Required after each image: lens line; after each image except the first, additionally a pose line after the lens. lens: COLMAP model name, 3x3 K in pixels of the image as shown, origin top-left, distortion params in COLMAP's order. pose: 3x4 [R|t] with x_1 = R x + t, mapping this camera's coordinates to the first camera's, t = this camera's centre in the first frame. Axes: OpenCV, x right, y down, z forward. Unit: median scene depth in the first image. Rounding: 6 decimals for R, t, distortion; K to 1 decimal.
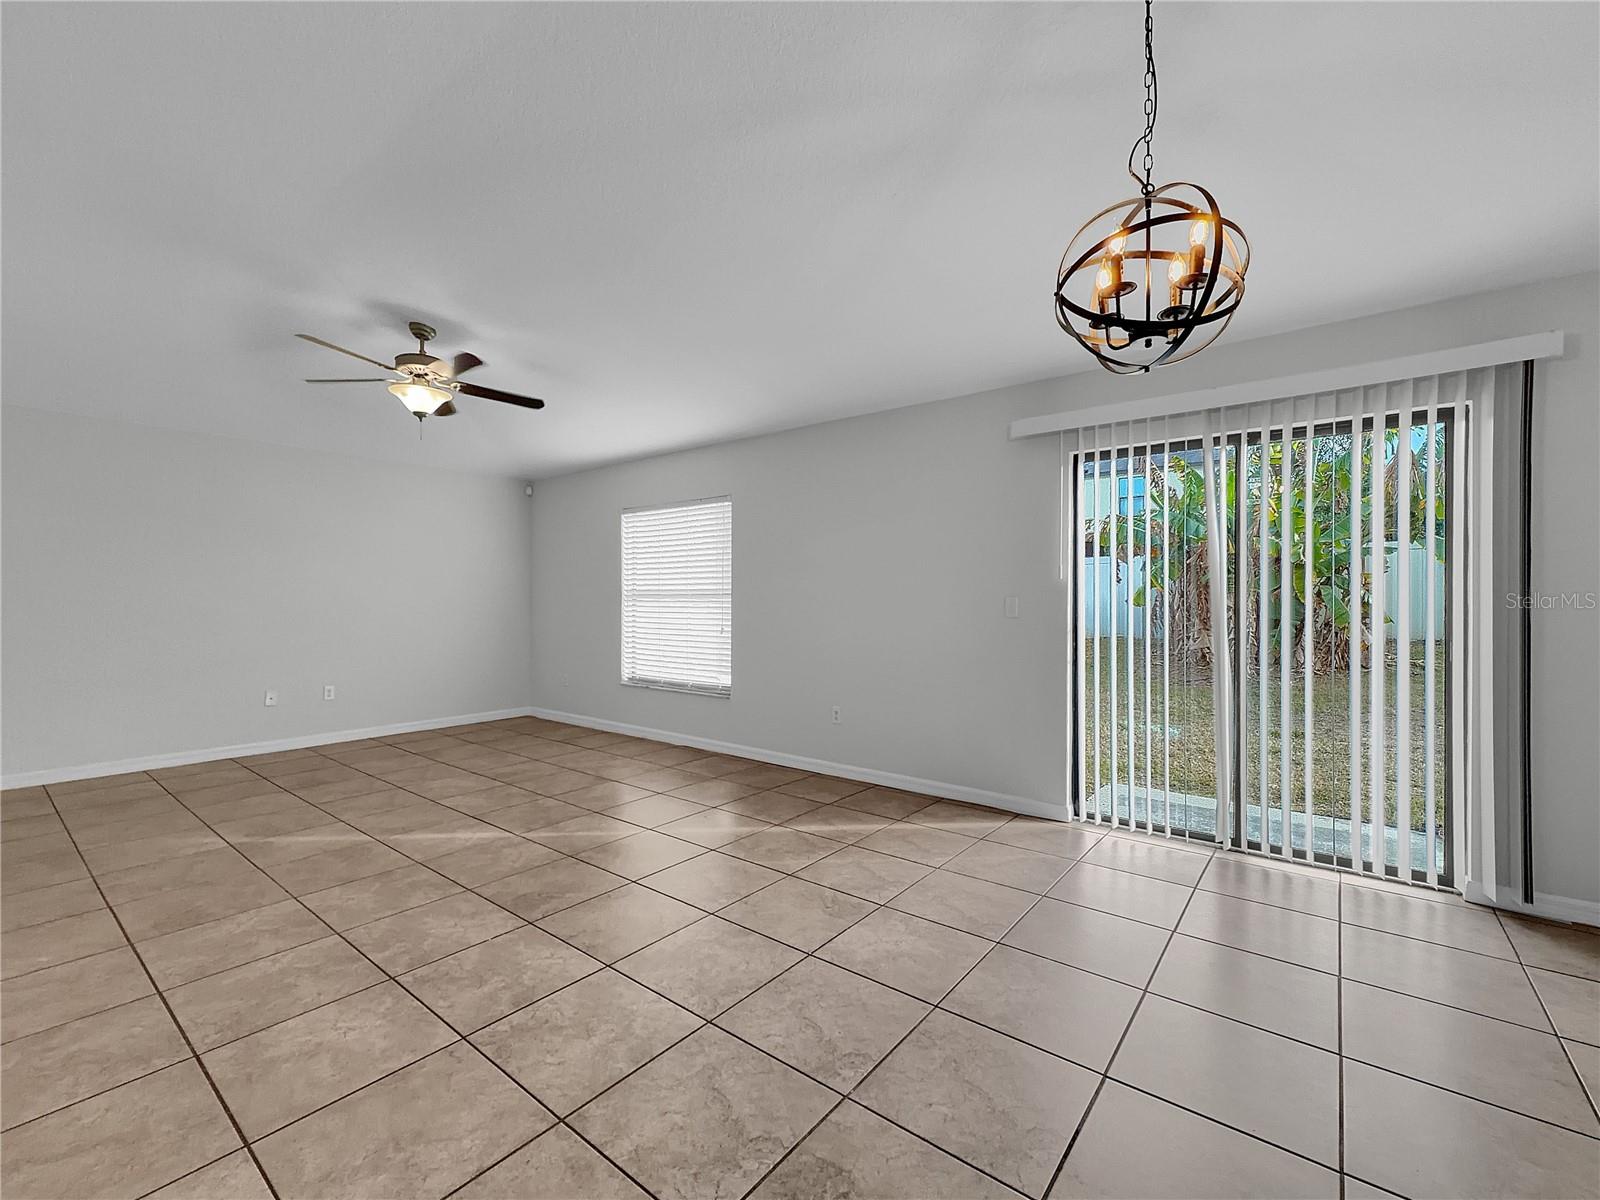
lens RADIAL K [[663.6, 0, 800.0], [0, 663.6, 600.0], [0, 0, 1]] dist [0.002908, 0.000292]
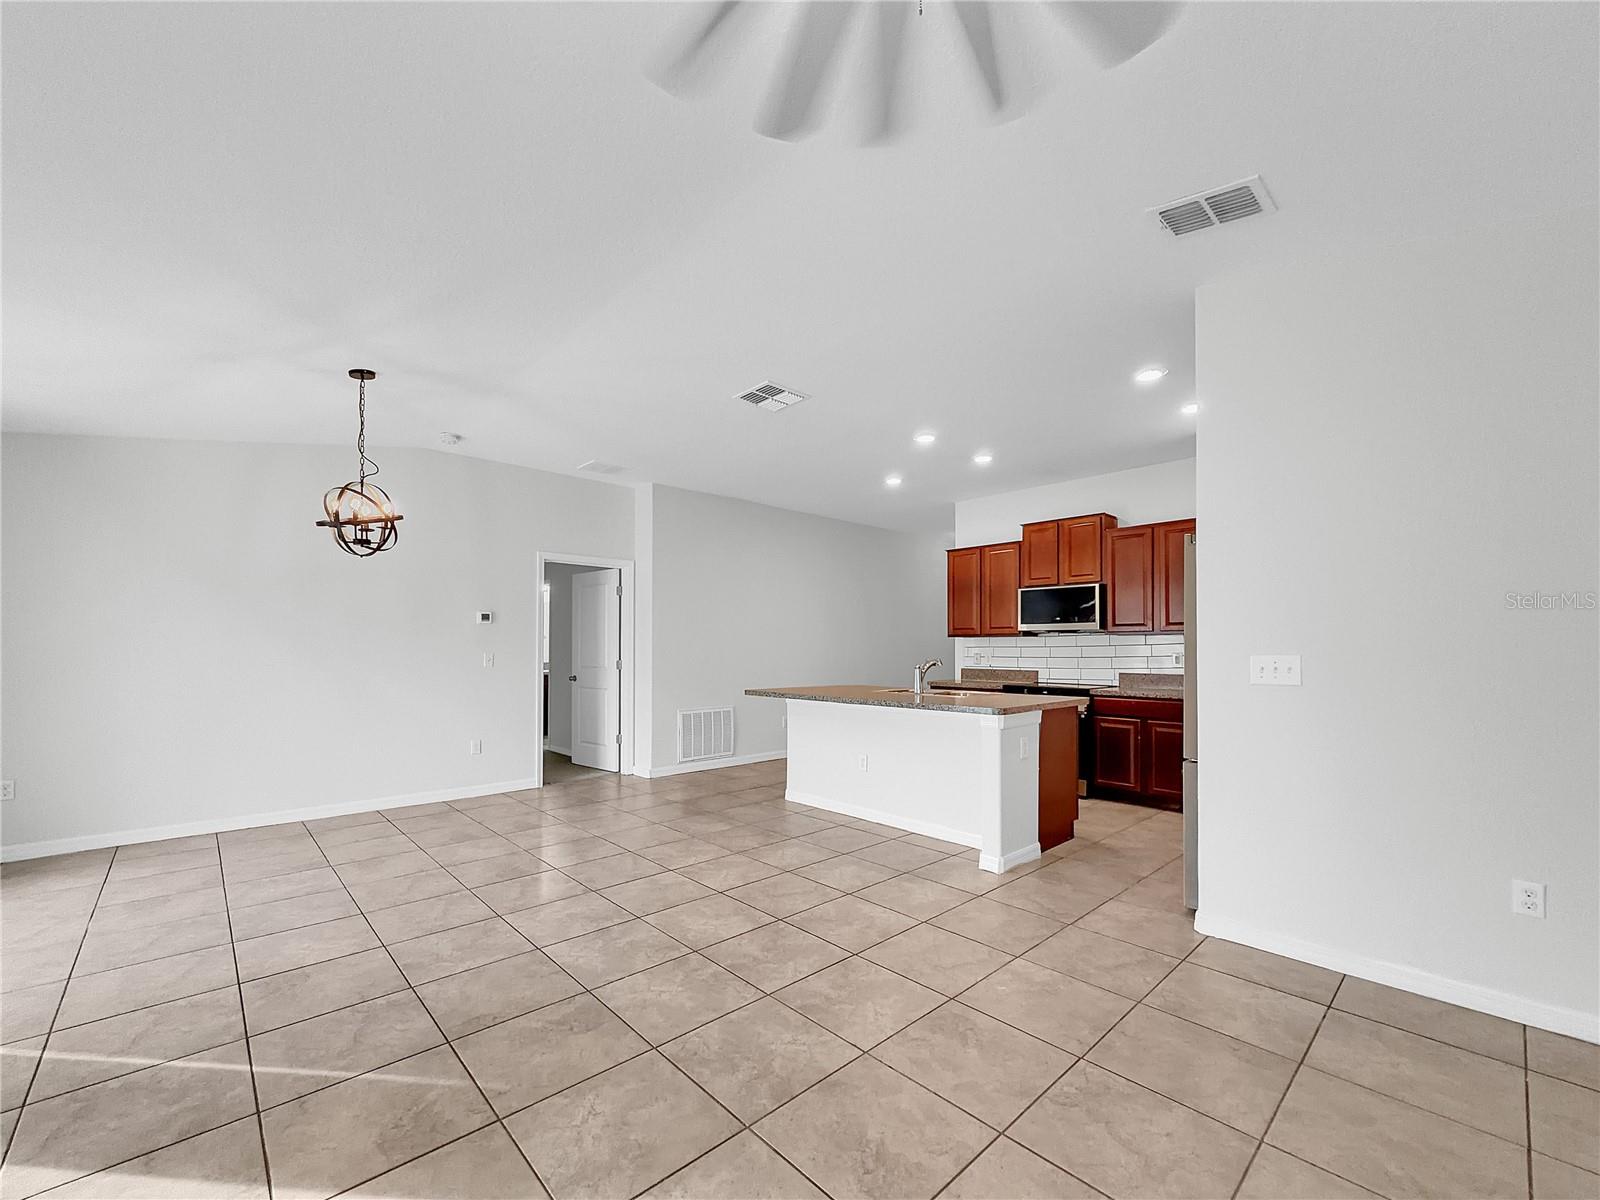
lens RADIAL K [[655.2, 0, 796.6], [0, 655.2, 650.6], [0, 0, 1]] dist [0.005975, -0.000083]
pose [[-0.986124, -0.002946, 0.165986, -0.691300], [-0.002579, 0.999994, 0.002429, -0.019316], [-0.165992, 0.001967, -0.986125, 1.515183]]
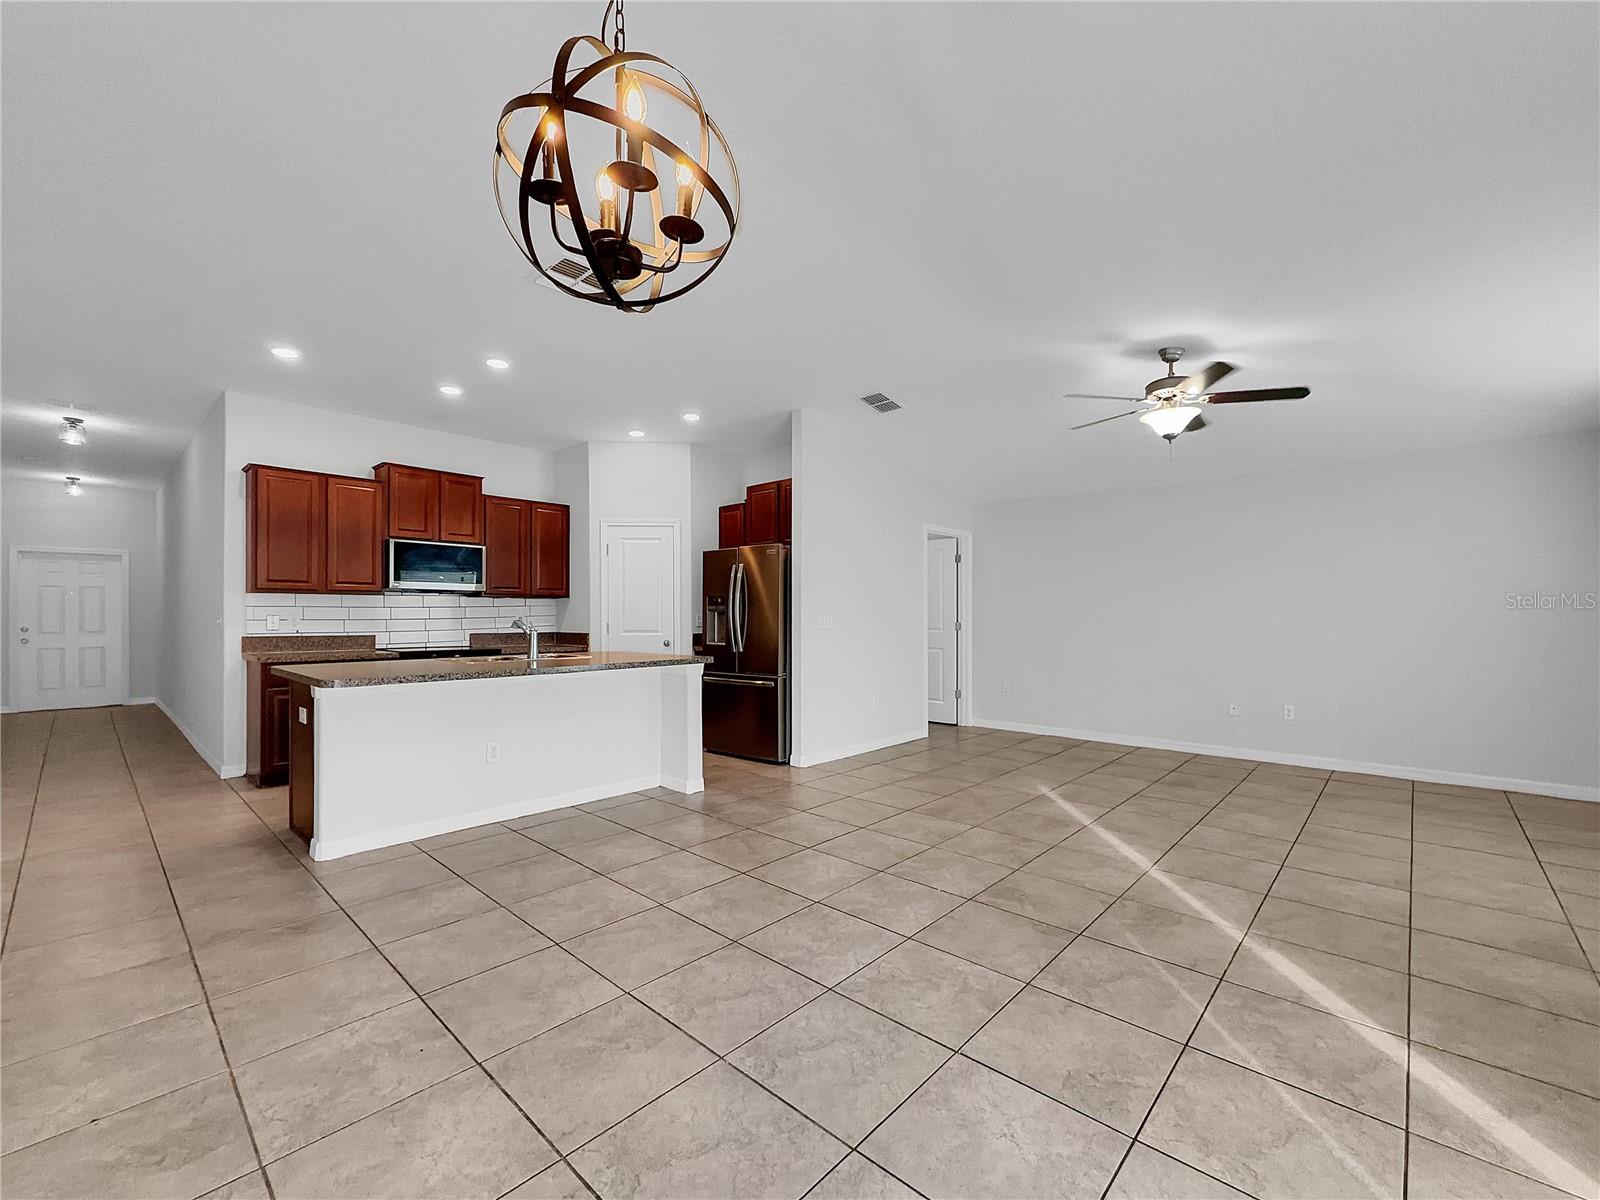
lens RADIAL K [[683.4, 0, 802.5], [0, 683.4, 620.1], [0, 0, 1]] dist [-0.000263, 0.000070]
pose [[-0.075846, 0.002832, -0.997115, 0.628749], [-0.000978, 0.999995, 0.002914, -0.000117], [0.997119, 0.001196, -0.075843, 0.634037]]
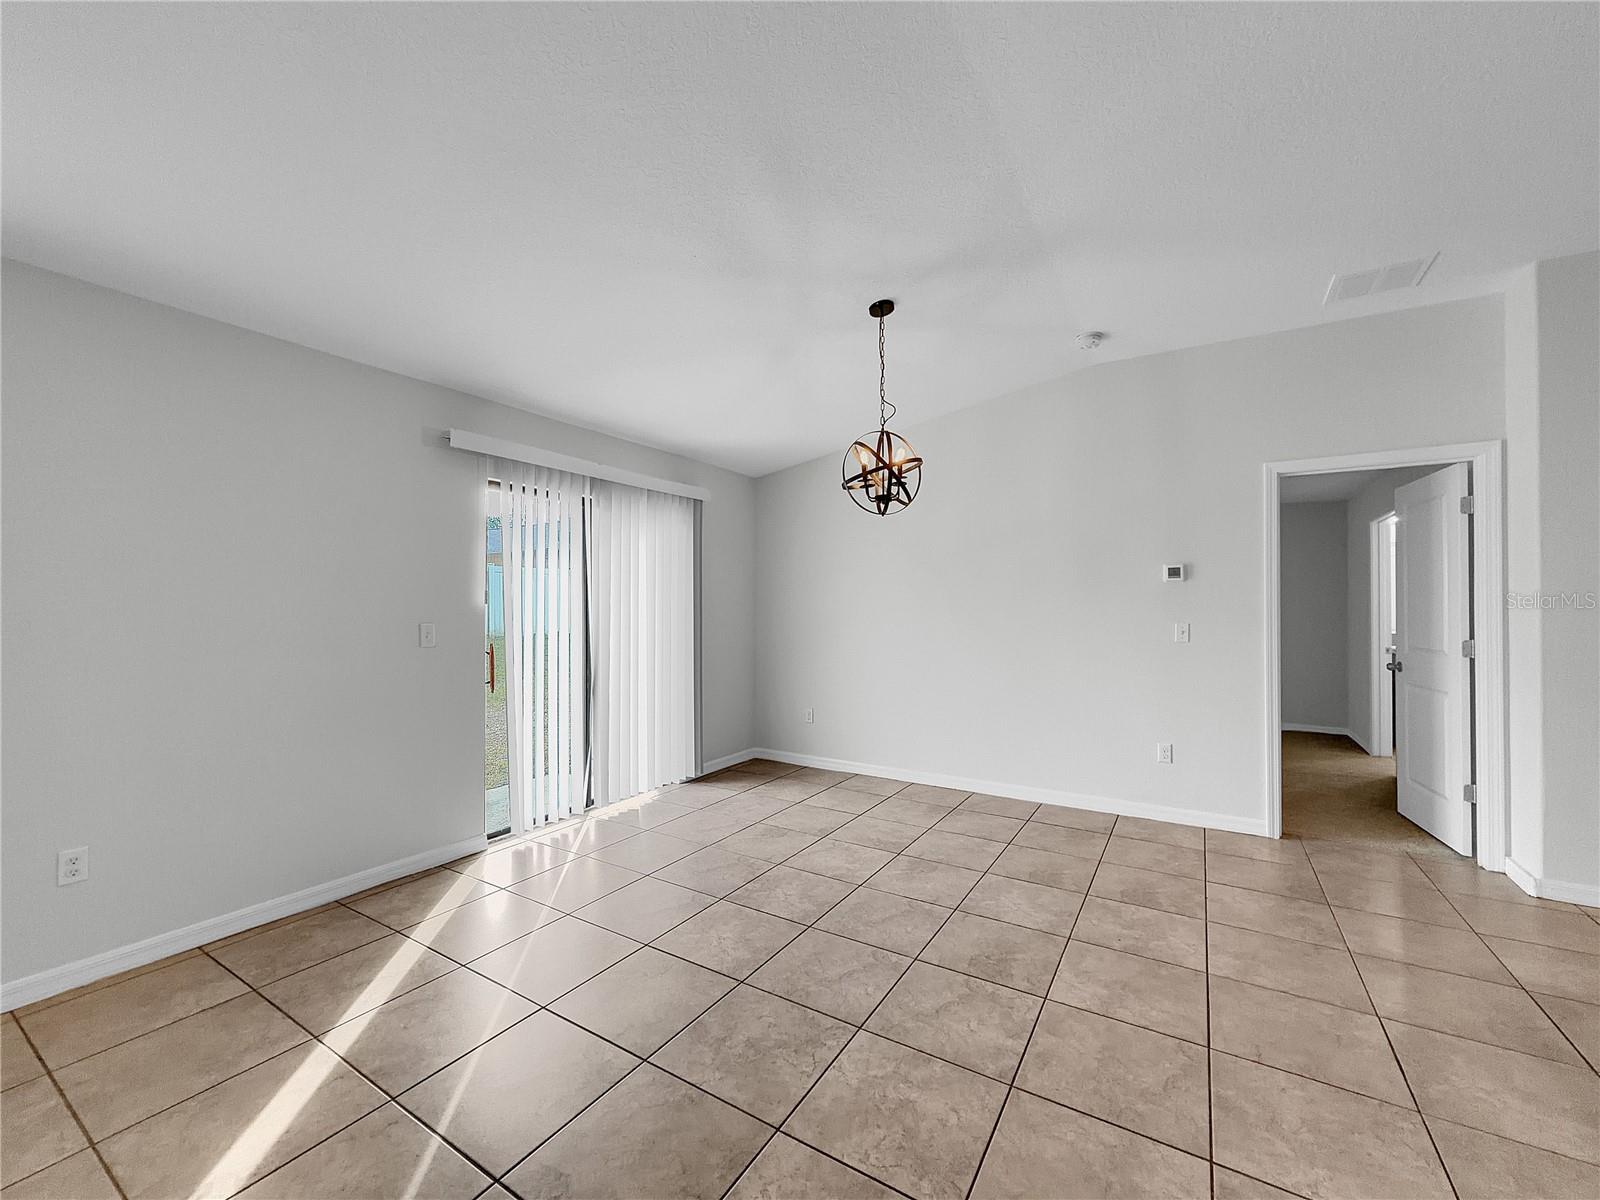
lens RADIAL K [[650.2, 0, 800.0], [0, 650.2, 600.0], [0, 0, 1]] dist [0.000529, 0.000060]
pose [[-0.105398, 0.012021, 0.994358, -0.730947], [-0.000310, 0.999926, -0.012121, -0.034673], [-0.994430, -0.001586, -0.105386, 0.738717]]
